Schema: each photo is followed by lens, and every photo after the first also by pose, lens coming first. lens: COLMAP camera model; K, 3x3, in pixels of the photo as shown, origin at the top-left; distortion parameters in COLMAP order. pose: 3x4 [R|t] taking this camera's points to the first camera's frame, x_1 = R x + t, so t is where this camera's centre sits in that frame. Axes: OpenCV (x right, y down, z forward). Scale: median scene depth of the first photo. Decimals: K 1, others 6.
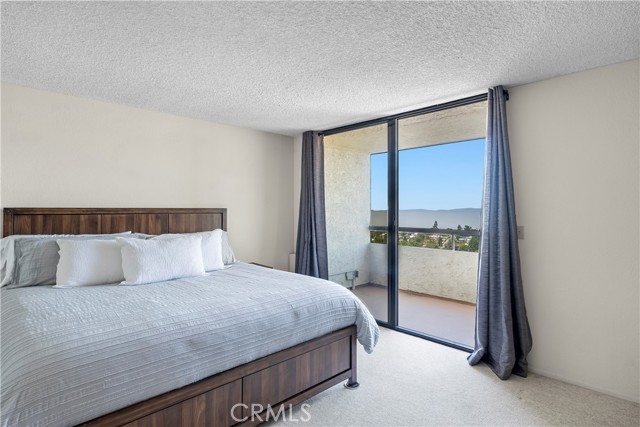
lens RADIAL K [[341.5, 0, 320.3], [0, 341.5, 211.5], [0, 0, 1]] dist [0.002626, -0.000929]
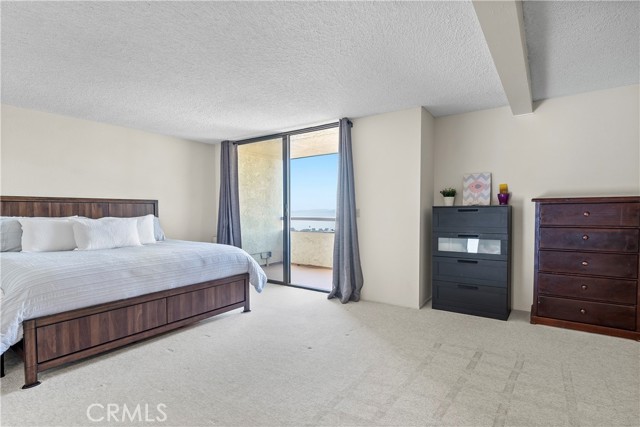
lens RADIAL K [[326.7, 0, 324.4], [0, 326.7, 226.7], [0, 0, 1]] dist [0.000306, -0.001788]
pose [[0.982602, -0.011172, 0.185387, 0.147432], [0.004032, 0.999237, 0.038843, 0.061670], [-0.185679, -0.037420, 0.981898, -0.427146]]
